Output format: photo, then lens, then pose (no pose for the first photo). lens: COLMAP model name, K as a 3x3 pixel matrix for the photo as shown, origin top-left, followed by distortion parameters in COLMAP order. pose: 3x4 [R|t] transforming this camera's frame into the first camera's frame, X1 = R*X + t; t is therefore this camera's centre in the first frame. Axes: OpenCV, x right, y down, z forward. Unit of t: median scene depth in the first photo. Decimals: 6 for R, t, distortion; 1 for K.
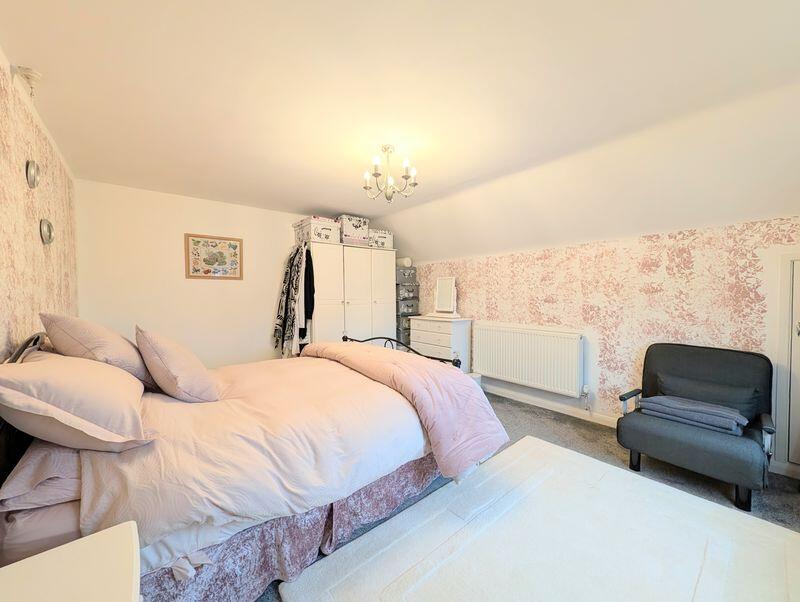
lens RADIAL K [[310.5, 0, 400.4], [0, 310.5, 301.0], [0, 0, 1]] dist [0.004359, 0.000298]
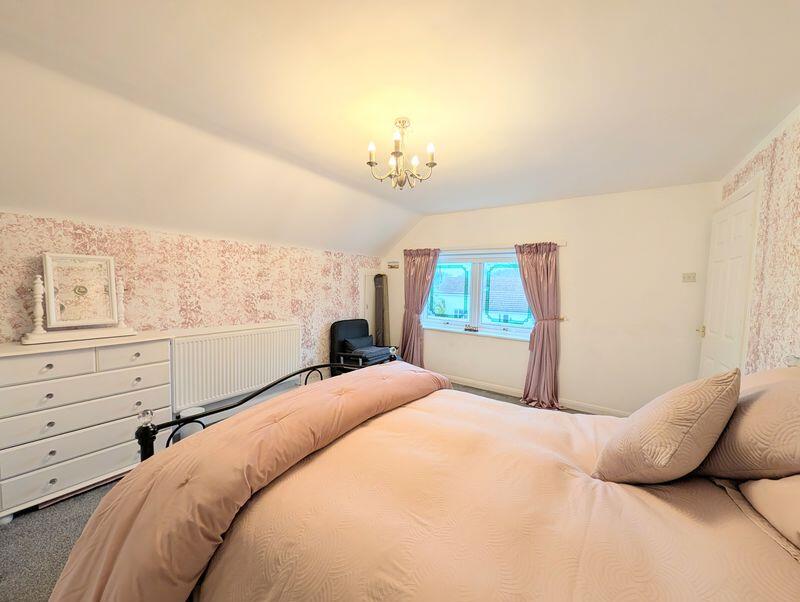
lens RADIAL K [[310.5, 0, 400.5], [0, 310.5, 301.7], [0, 0, 1]] dist [0.004359, 0.000298]
pose [[-0.276239, -0.056781, 0.959410, -0.650992], [-0.004312, 0.998316, 0.057842, -0.049646], [-0.961079, 0.011841, -0.276019, 0.938667]]
